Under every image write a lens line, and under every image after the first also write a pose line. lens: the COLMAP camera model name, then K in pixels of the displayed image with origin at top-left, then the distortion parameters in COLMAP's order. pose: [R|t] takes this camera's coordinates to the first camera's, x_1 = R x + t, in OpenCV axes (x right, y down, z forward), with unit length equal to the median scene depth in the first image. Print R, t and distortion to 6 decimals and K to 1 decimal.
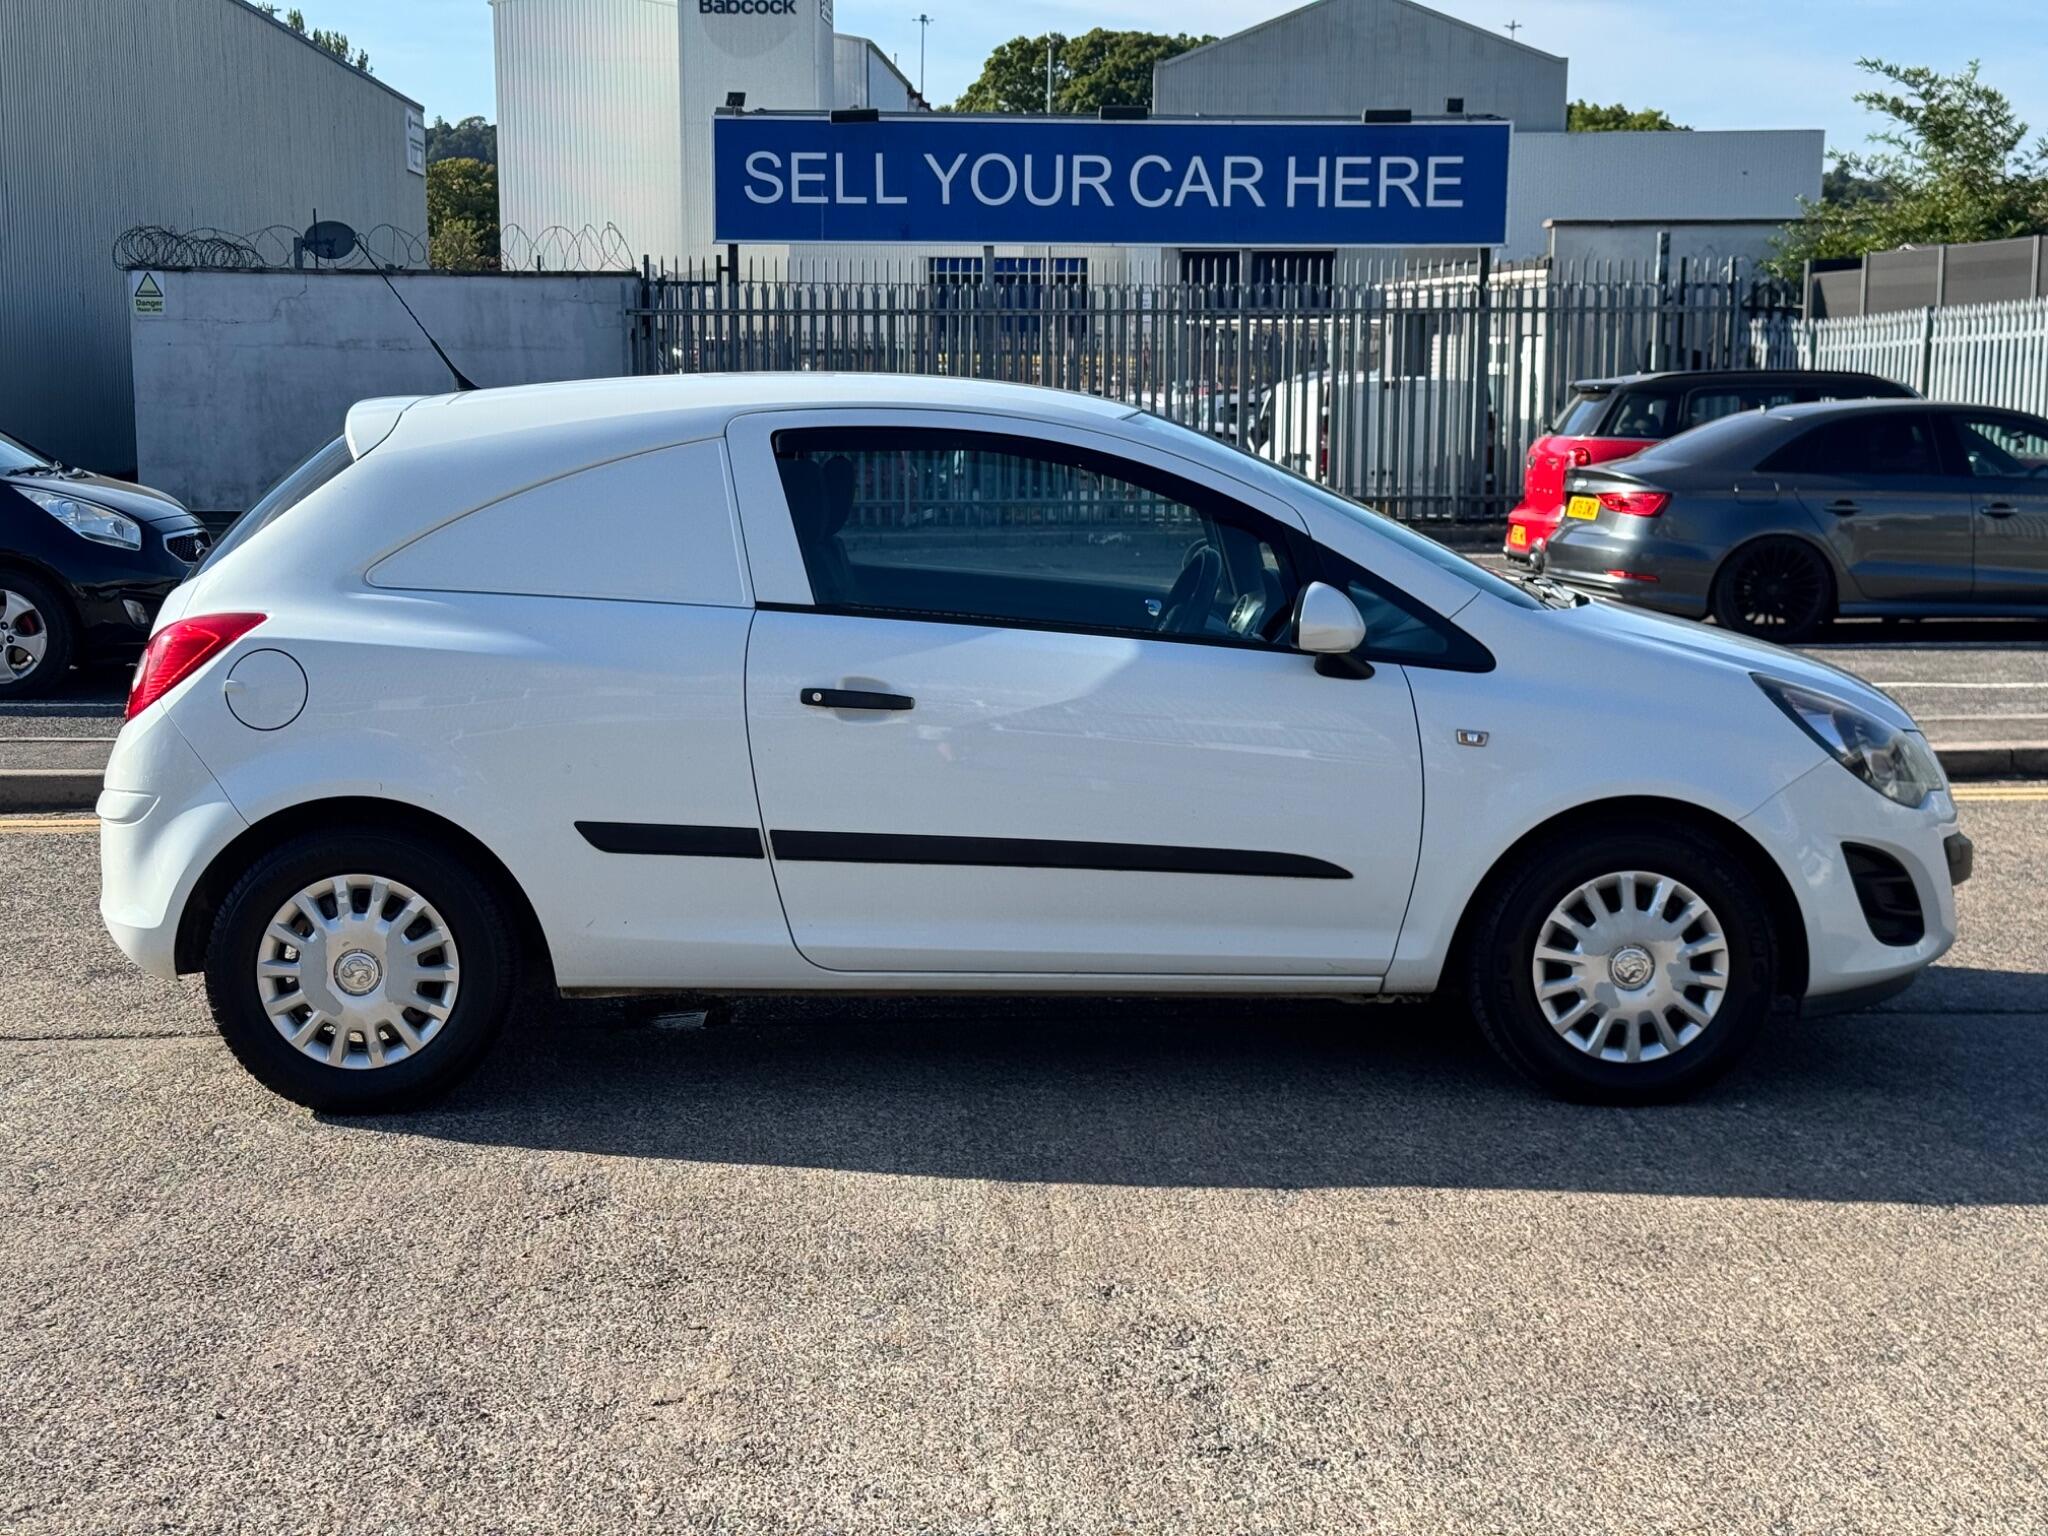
lens RADIAL K [[2881.1, 0, 1023.3], [0, 2881.1, 779.4], [0, 0, 1]] dist [0.115078, 0.000000]
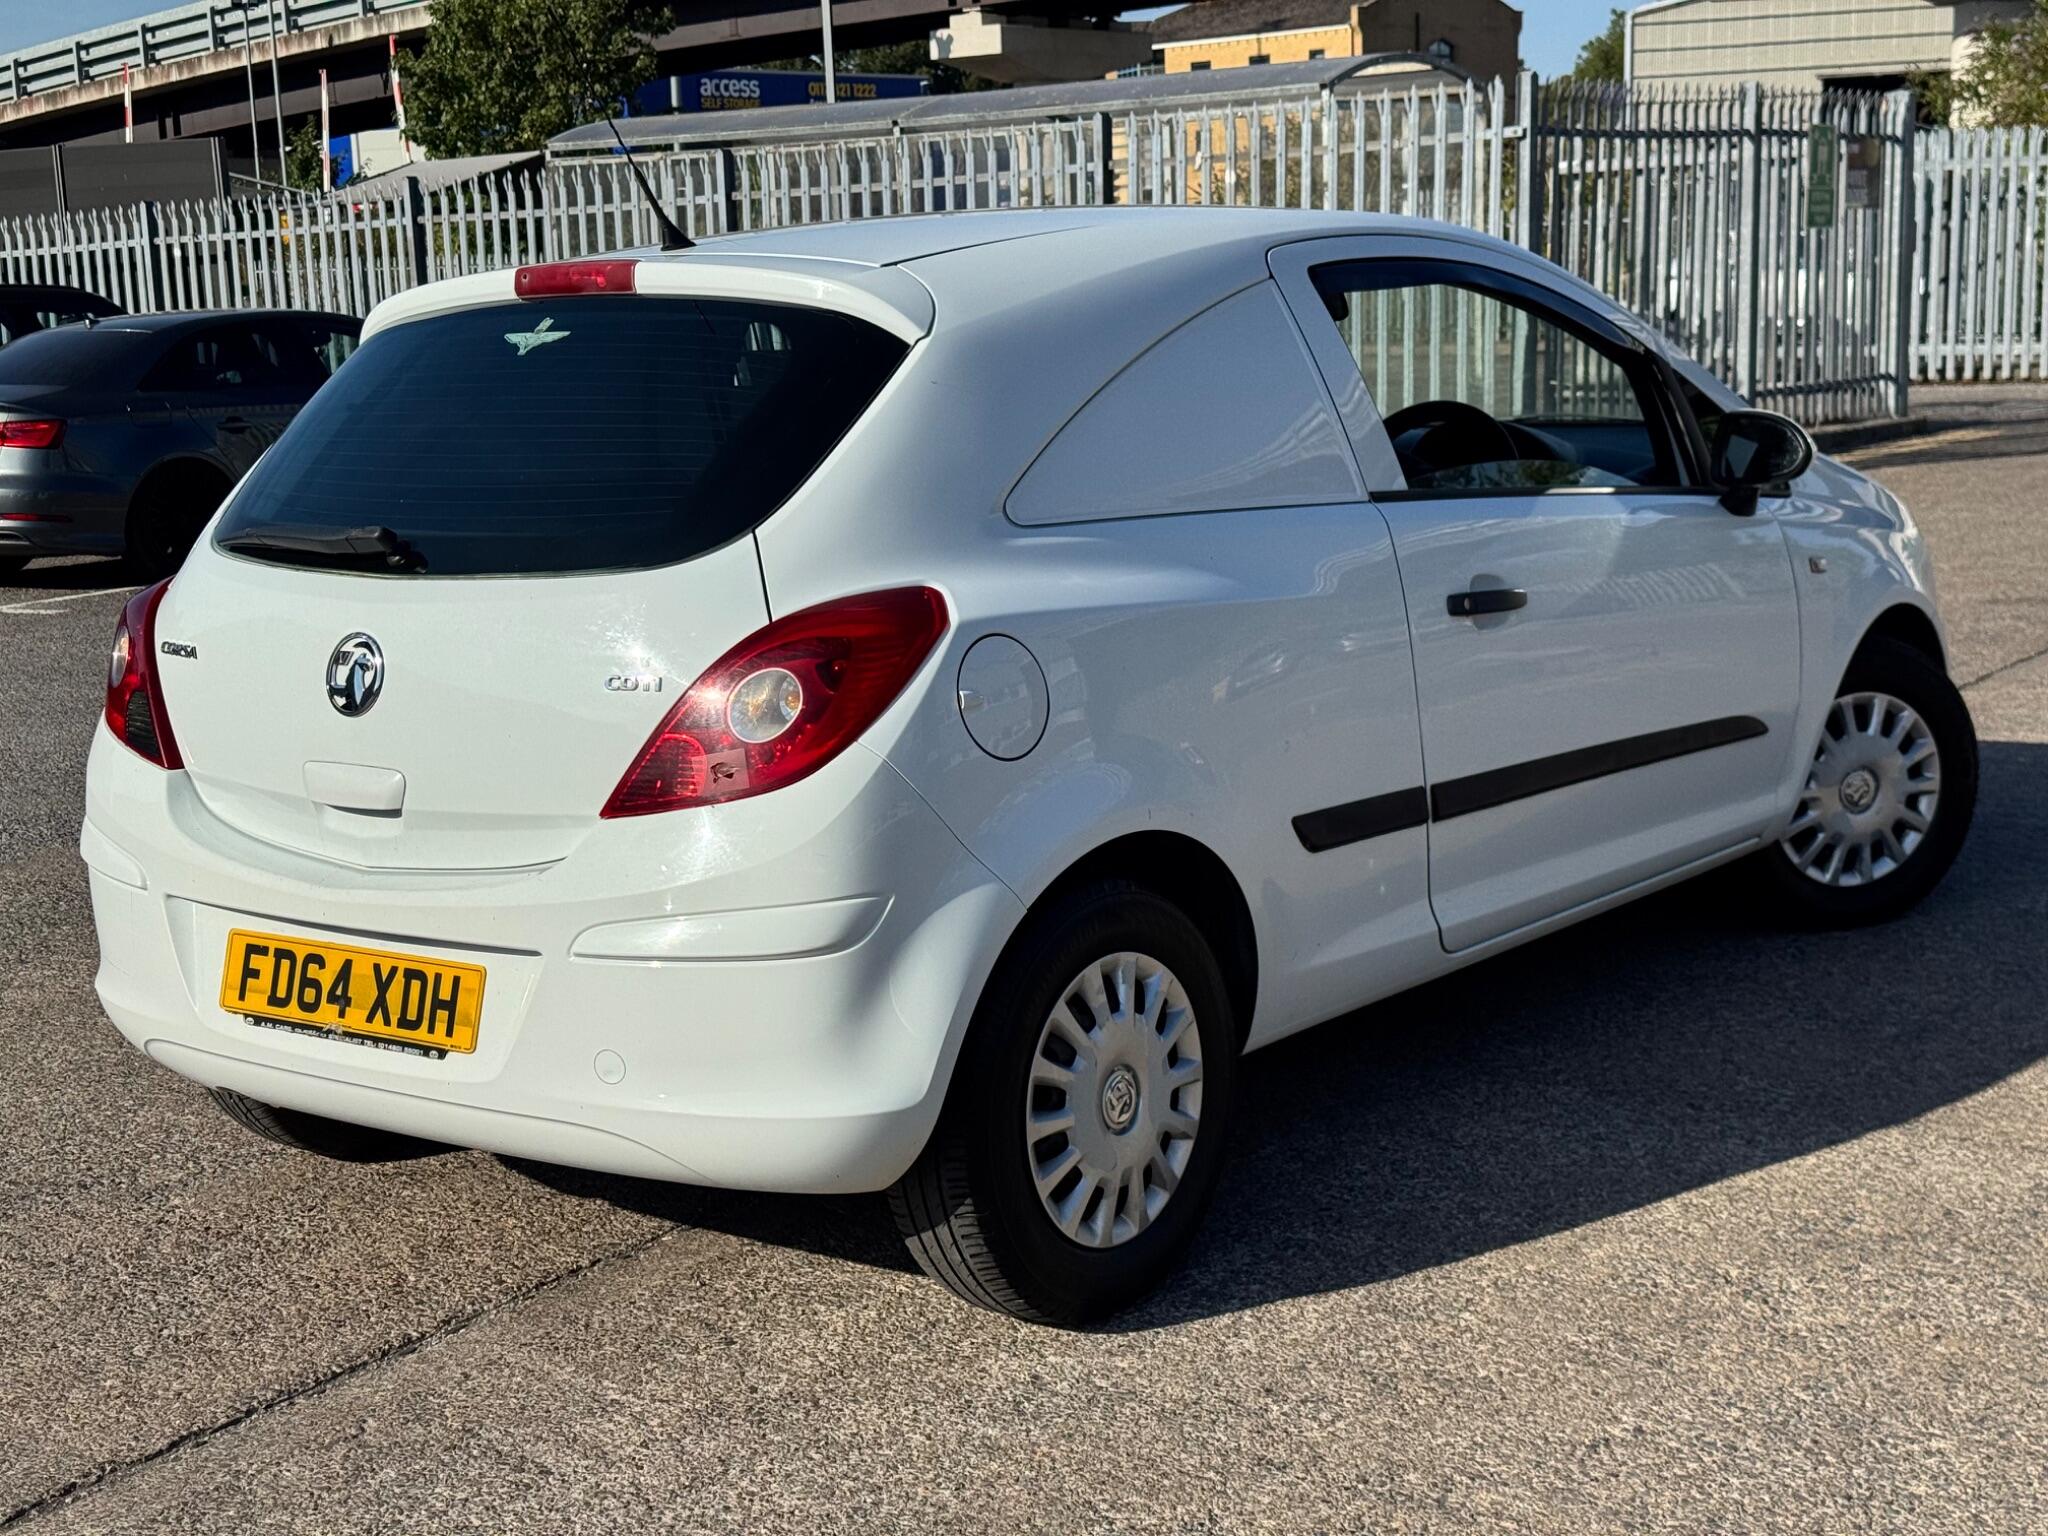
lens RADIAL K [[2881.1, 0, 1018.4], [0, 2881.1, 780.7], [0, 0, 1]] dist [0.115078, 0.000000]
pose [[0.643691, -0.162535, 0.747826, -0.713617], [0.151758, 0.984890, 0.083433, -0.063076], [-0.750088, 0.059784, 0.658631, 0.564656]]
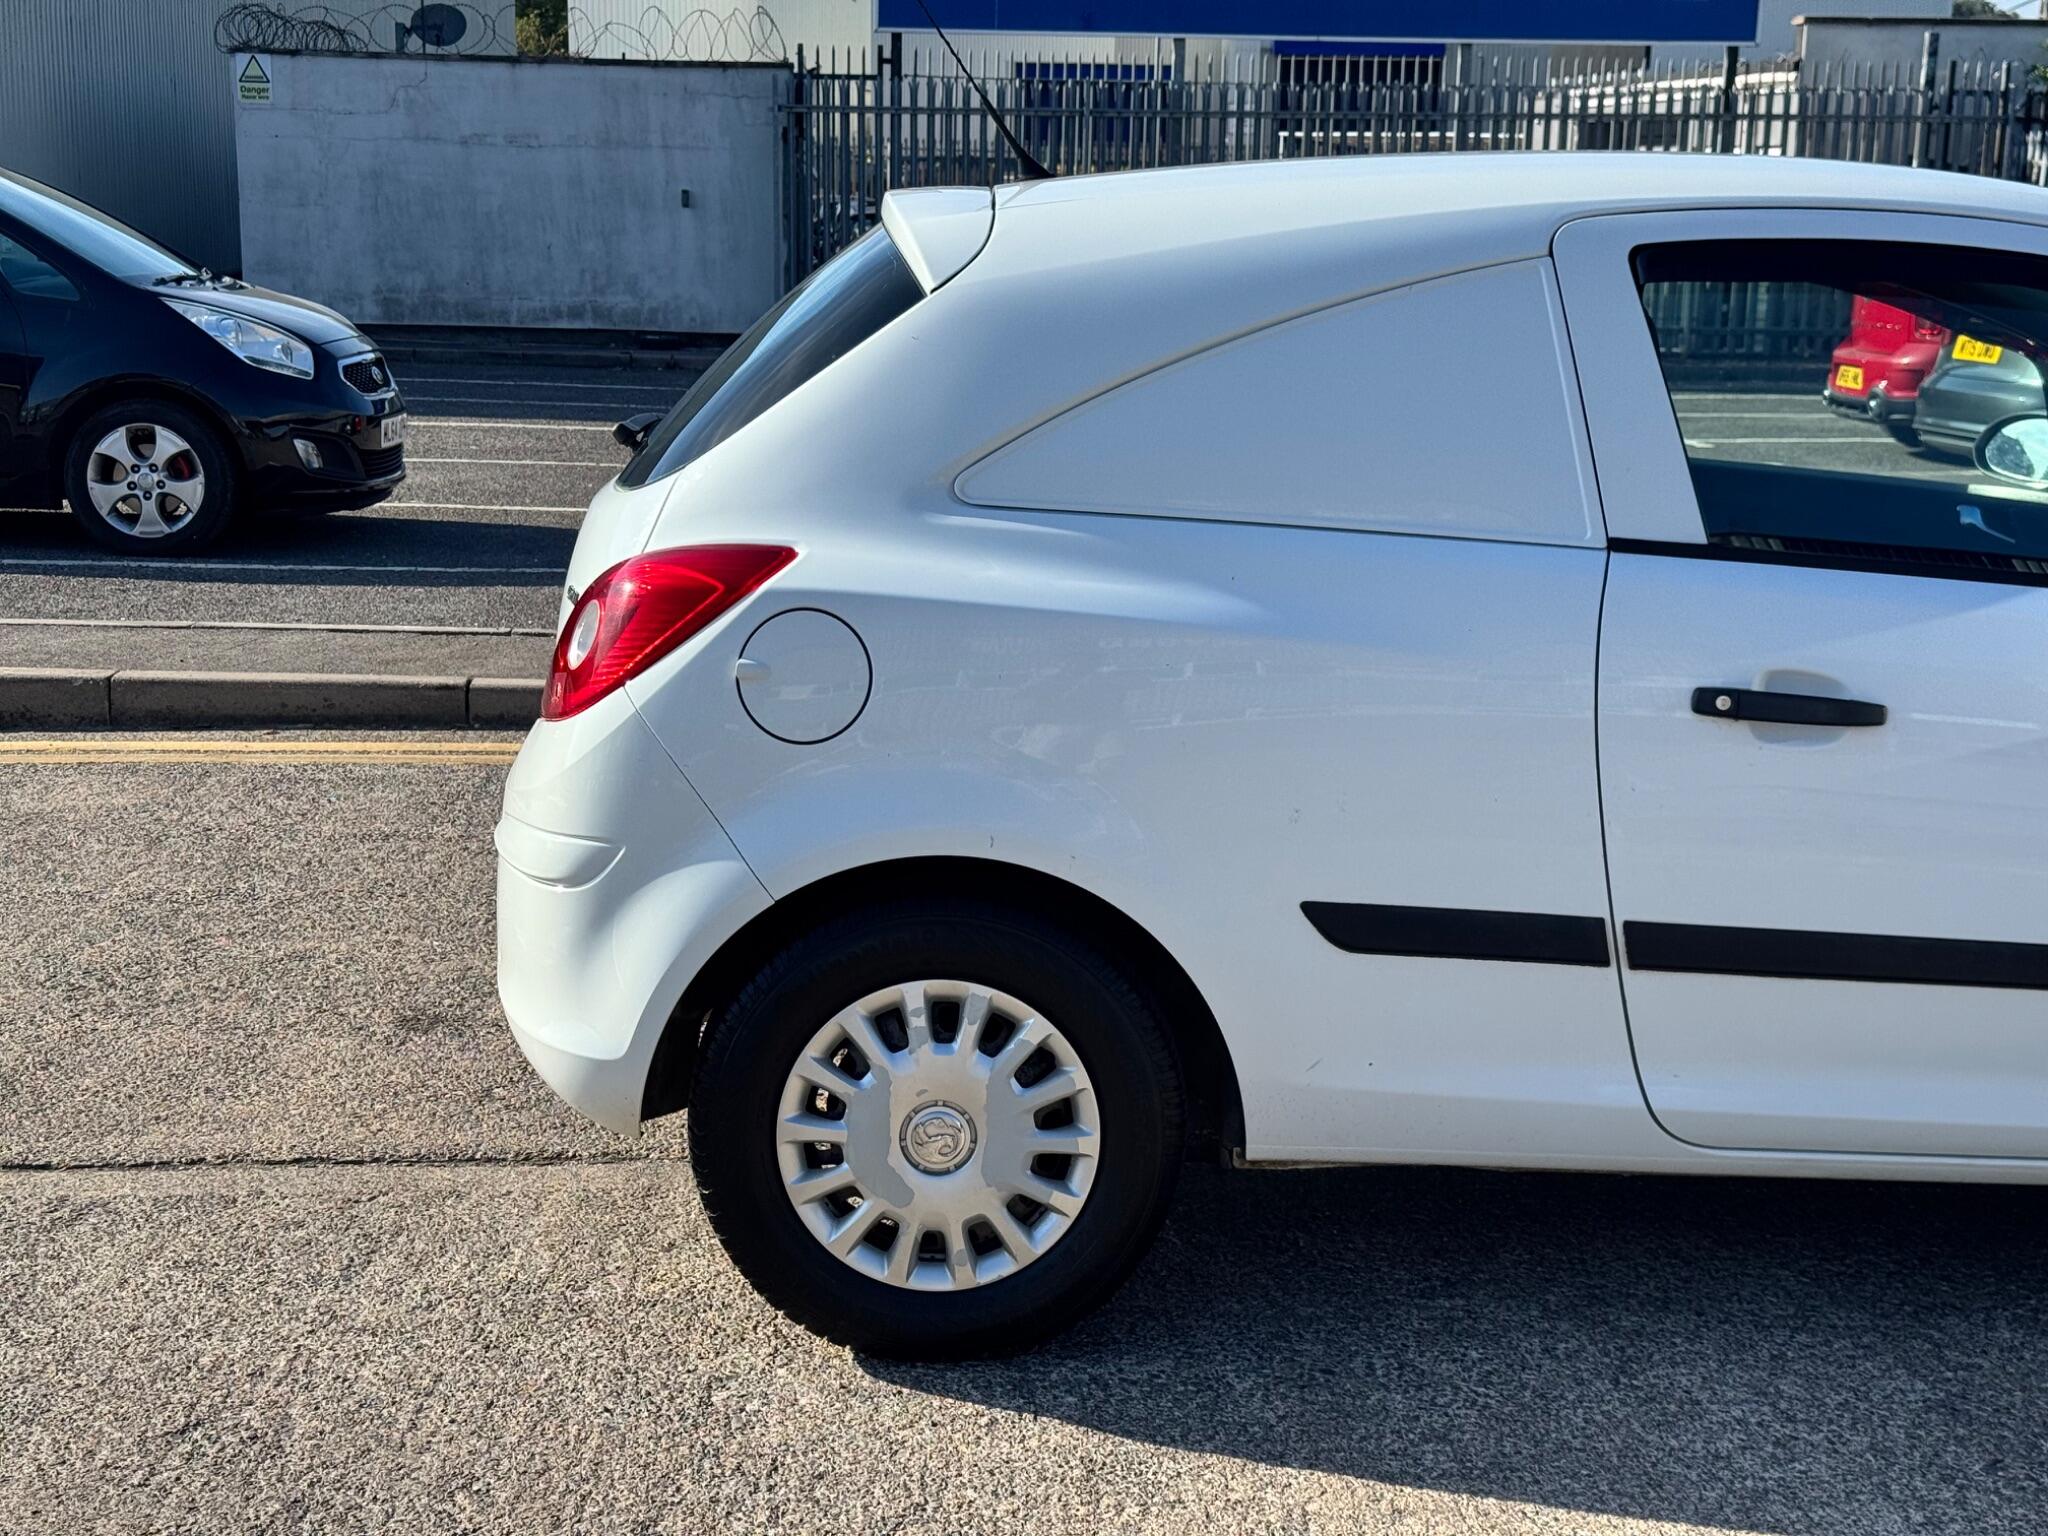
lens RADIAL K [[2881.1, 0, 1026.6], [0, 2881.1, 788.3], [0, 0, 1]] dist [0.115078, 0.000000]
pose [[0.999719, 0.018946, -0.014228, -0.199359], [-0.017983, 0.997725, 0.064974, -0.045861], [0.015427, -0.064700, 0.997786, 0.390075]]
